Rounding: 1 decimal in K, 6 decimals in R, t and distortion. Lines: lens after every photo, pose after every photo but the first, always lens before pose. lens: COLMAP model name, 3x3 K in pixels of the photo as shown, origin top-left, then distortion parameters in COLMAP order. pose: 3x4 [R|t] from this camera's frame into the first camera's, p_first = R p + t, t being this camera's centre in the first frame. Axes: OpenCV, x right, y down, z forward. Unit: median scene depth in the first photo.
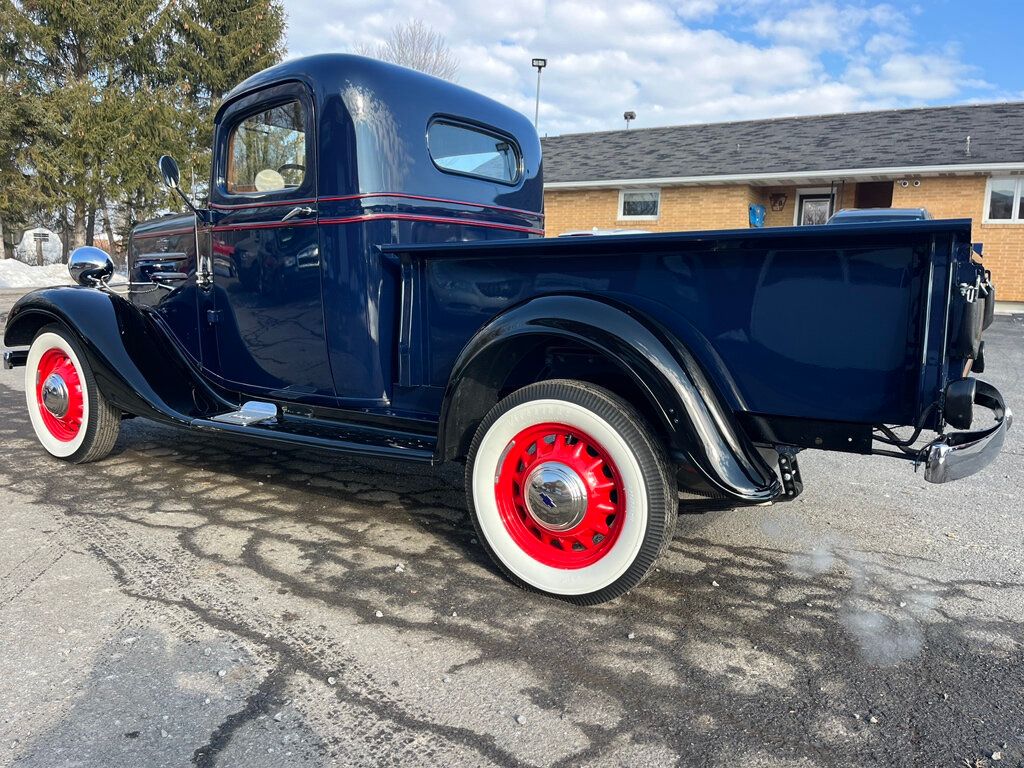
lens RADIAL K [[818.6, 0, 488.0], [0, 818.6, 349.2], [0, 0, 1]] dist [0.048206, -0.107181]
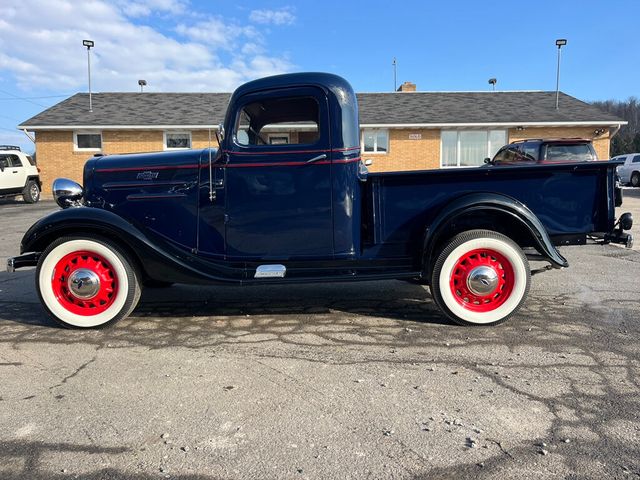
lens RADIAL K [[501.1, 0, 335.7], [0, 501.1, 238.1], [0, 0, 1]] dist [0.031807, -0.010775]
pose [[0.830905, -0.094688, 0.548299, -0.873617], [0.083943, 0.995467, 0.044701, -0.035355], [-0.550046, 0.008884, 0.835087, 0.034928]]
